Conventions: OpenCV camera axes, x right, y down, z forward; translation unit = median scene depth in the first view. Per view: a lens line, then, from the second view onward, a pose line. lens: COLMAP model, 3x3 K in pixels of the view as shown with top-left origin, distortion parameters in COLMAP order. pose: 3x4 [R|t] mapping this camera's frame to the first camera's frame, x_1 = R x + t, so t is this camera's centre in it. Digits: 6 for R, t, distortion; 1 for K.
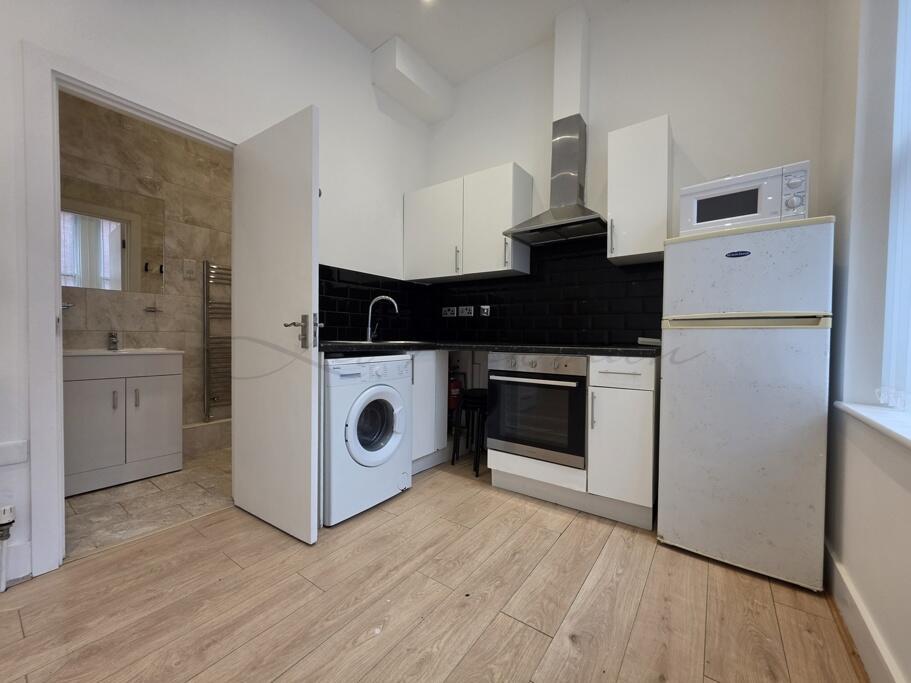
lens RADIAL K [[364.6, 0, 454.9], [0, 364.6, 341.3], [0, 0, 1]] dist [0.000555, 0.000935]
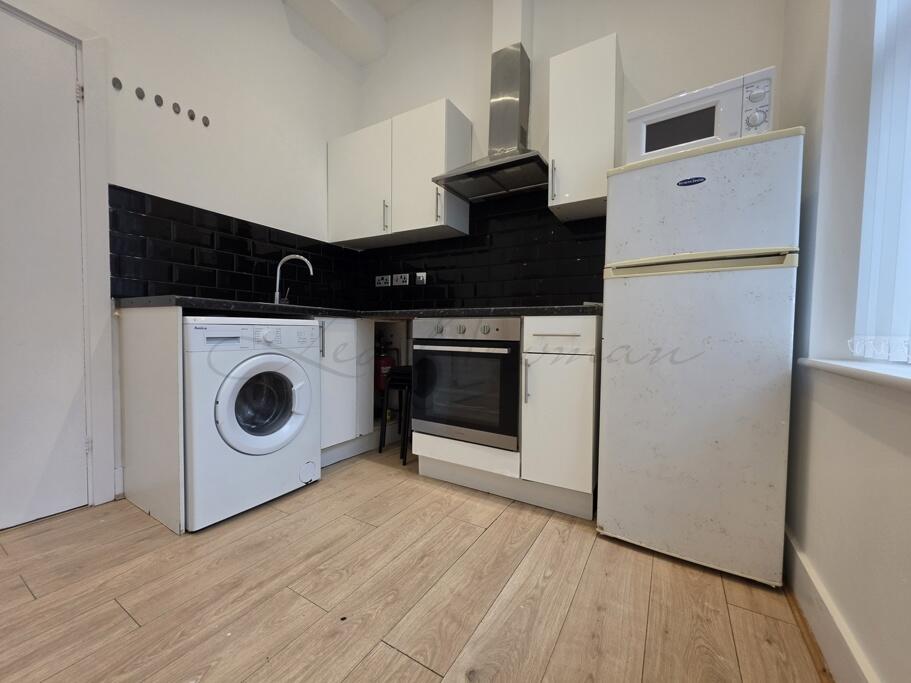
lens RADIAL K [[364.6, 0, 454.6], [0, 364.6, 340.7], [0, 0, 1]] dist [0.000555, 0.000935]
pose [[0.996485, 0.000741, 0.083773, 0.177280], [-0.002126, 0.999863, 0.016442, 0.102964], [-0.083750, -0.016562, 0.996349, 0.221969]]
